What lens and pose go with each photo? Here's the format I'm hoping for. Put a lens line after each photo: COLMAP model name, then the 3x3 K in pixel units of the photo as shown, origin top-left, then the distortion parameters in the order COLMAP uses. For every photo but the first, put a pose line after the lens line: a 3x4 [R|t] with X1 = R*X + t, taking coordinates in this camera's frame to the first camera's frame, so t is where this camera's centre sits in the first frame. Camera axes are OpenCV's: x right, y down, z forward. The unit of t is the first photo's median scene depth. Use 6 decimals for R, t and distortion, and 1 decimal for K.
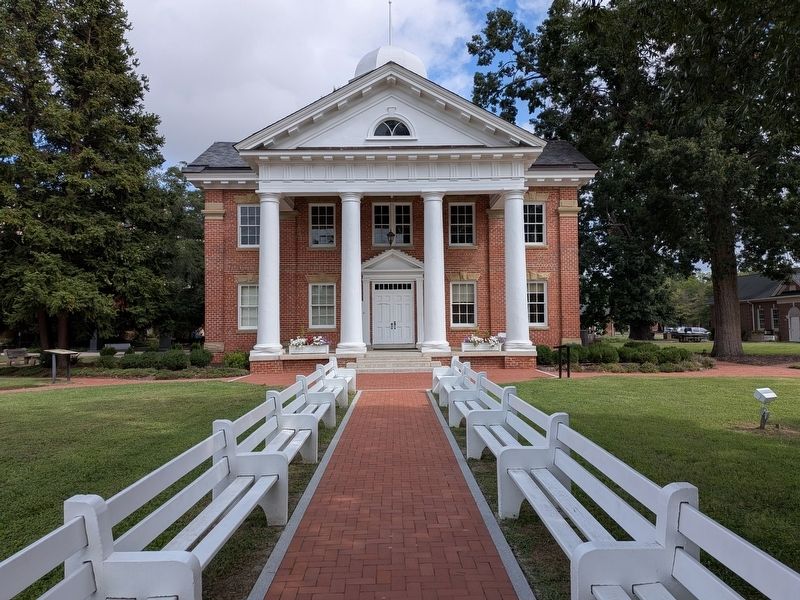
lens RADIAL K [[595.2, 0, 400.1], [0, 595.2, 299.0], [0, 0, 1]] dist [0.024598, -0.050659]
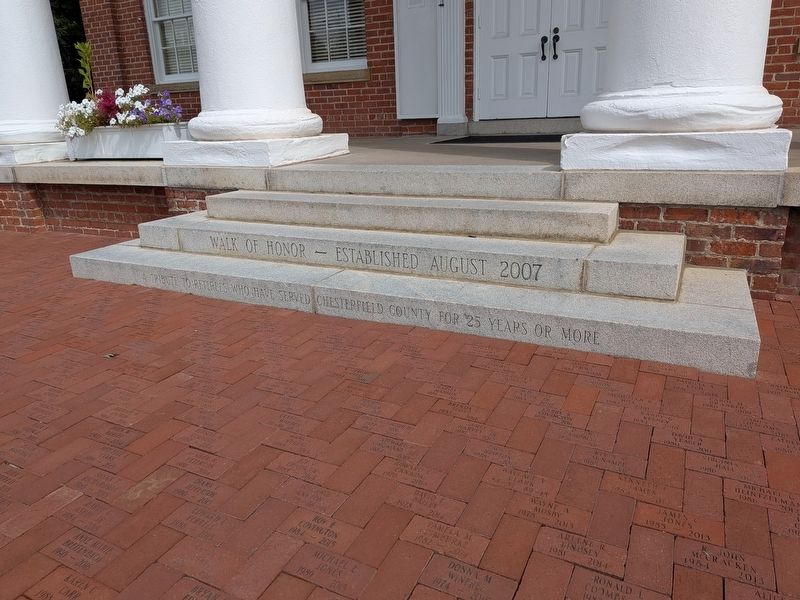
lens RADIAL K [[595.2, 0, 397.9], [0, 595.2, 297.9], [0, 0, 1]] dist [0.024598, -0.050659]
pose [[0.887365, 0.124968, -0.443809, 0.064717], [0.037273, 0.939975, 0.339203, 0.060931], [0.459558, -0.317539, 0.829443, 0.759994]]
